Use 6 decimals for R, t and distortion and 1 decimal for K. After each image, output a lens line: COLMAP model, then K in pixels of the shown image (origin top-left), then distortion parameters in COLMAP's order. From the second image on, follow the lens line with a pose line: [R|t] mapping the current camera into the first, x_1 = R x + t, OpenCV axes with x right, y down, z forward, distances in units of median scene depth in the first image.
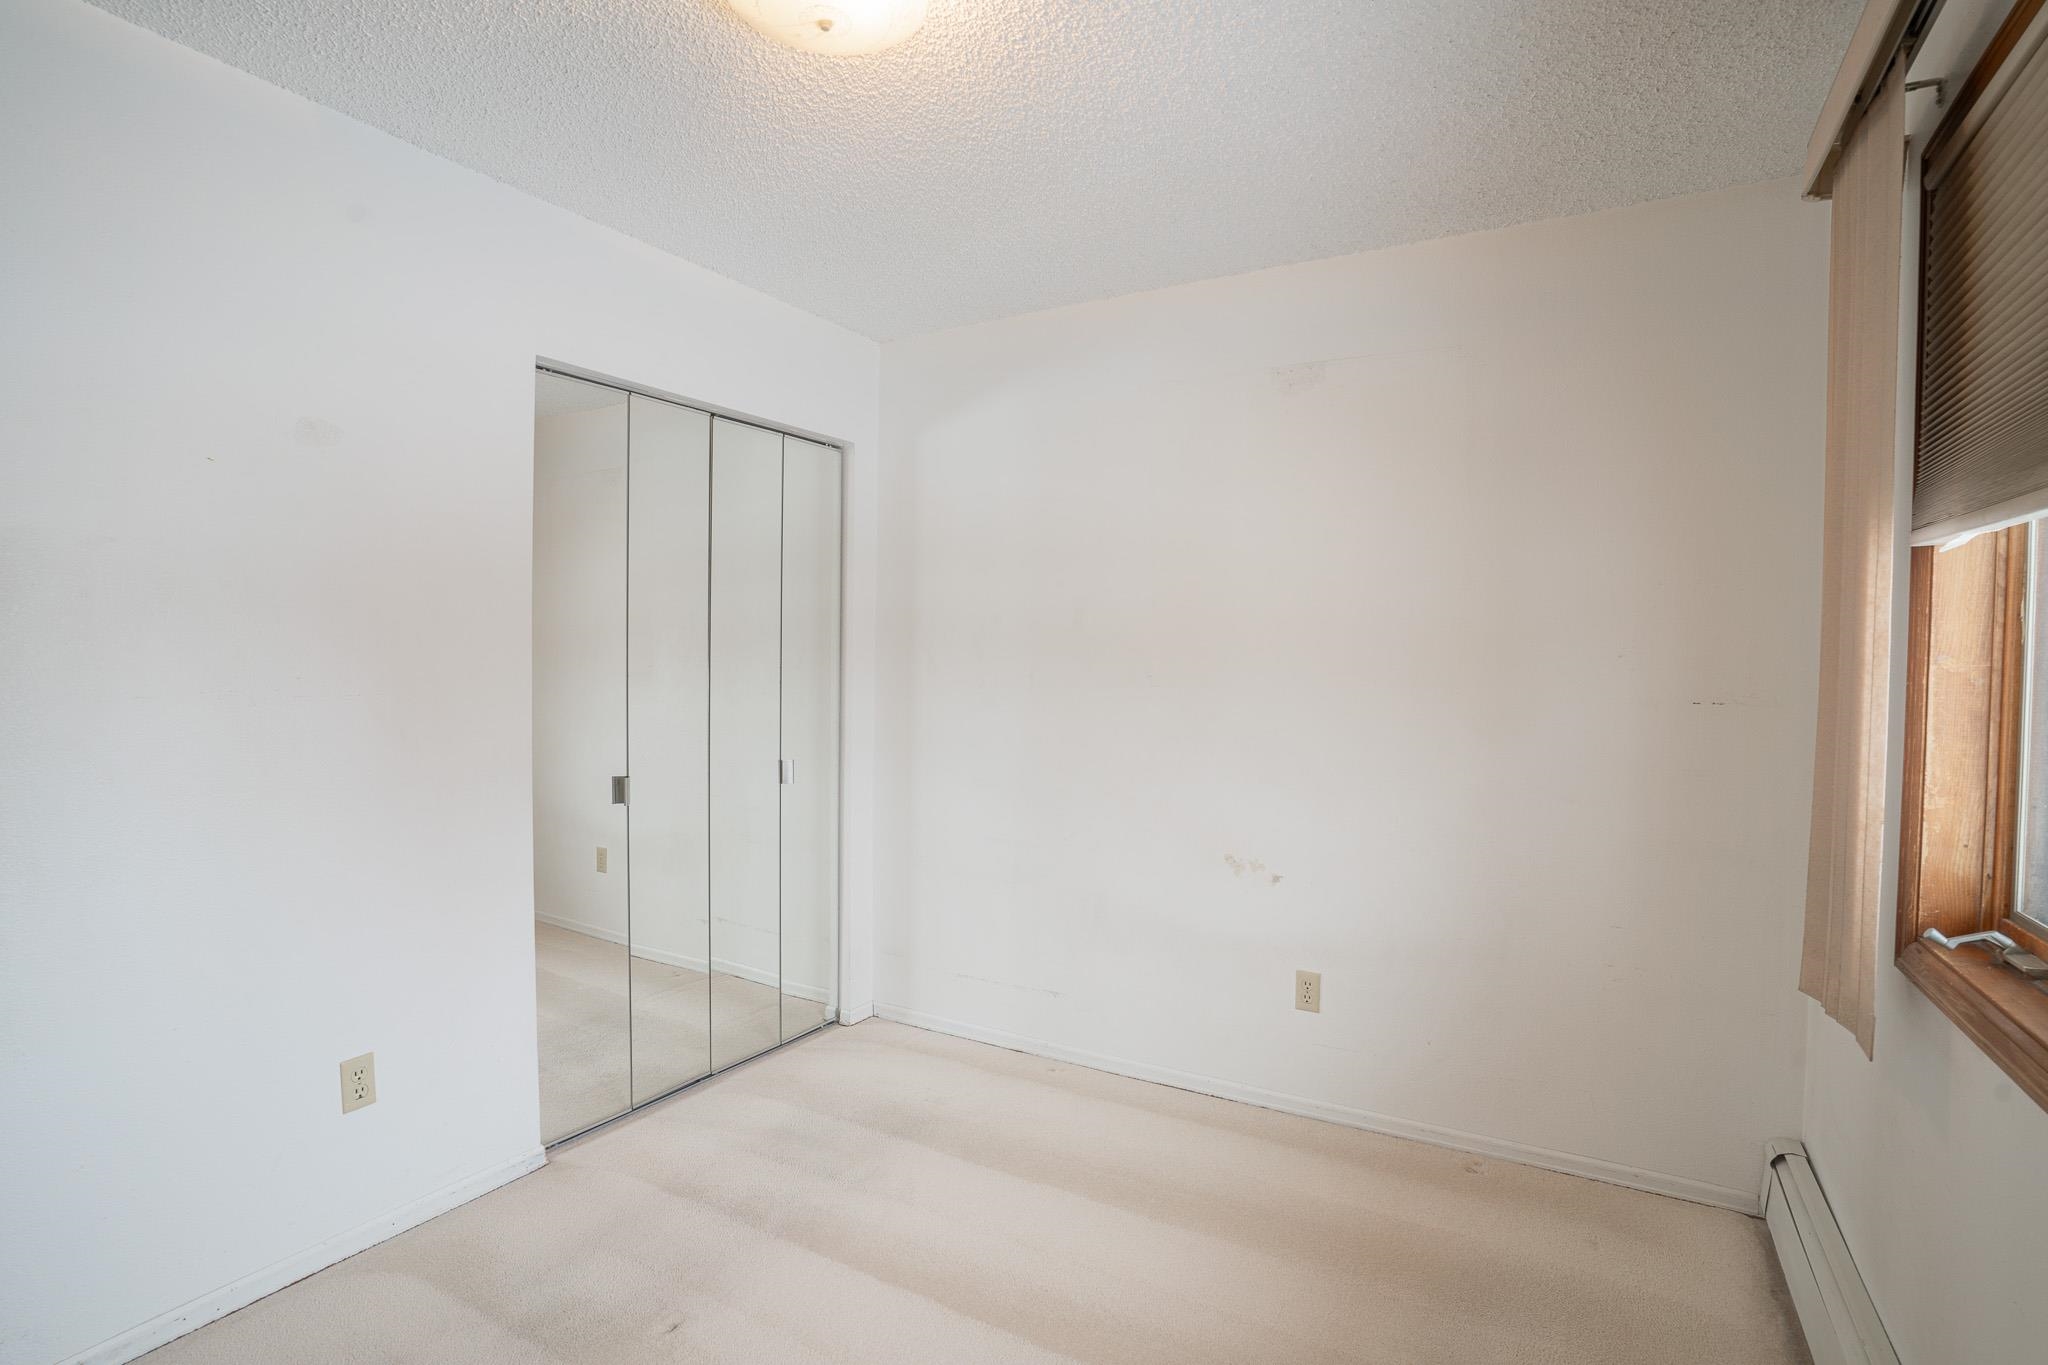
lens RADIAL K [[1006.5, 0, 1018.1], [0, 1006.5, 676.3], [0, 0, 1]] dist [-0.078229, 0.033020]
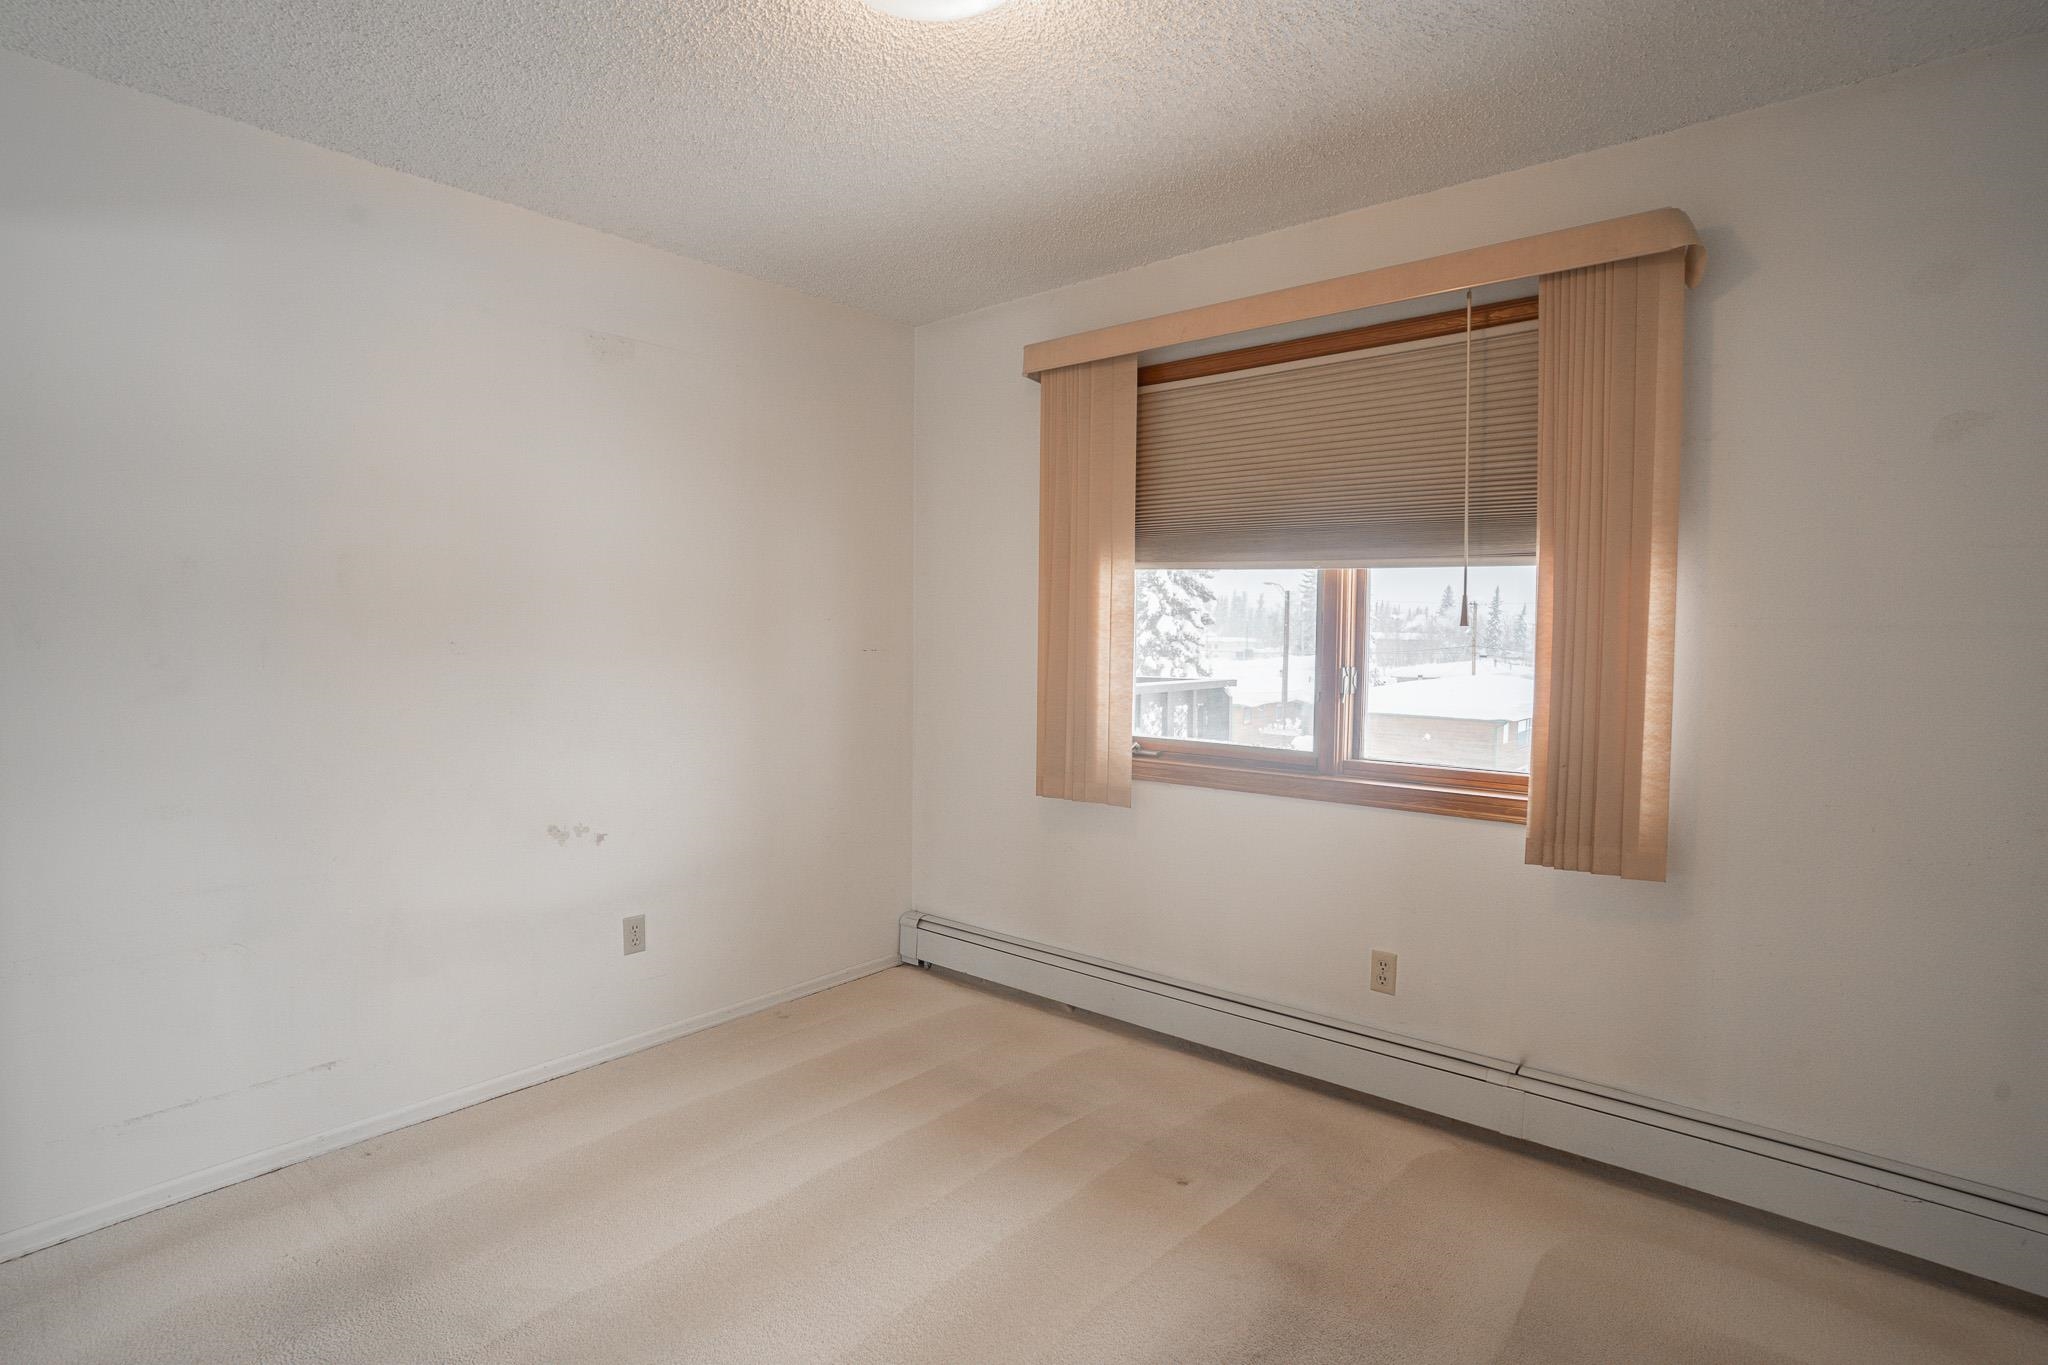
lens RADIAL K [[1006.5, 0, 1018.1], [0, 1006.5, 676.3], [0, 0, 1]] dist [-0.078229, 0.033020]
pose [[0.164106, -0.052600, 0.985039, -0.670148], [0.010232, 0.998614, 0.051621, -0.010320], [-0.986390, 0.001607, 0.164417, 0.416232]]
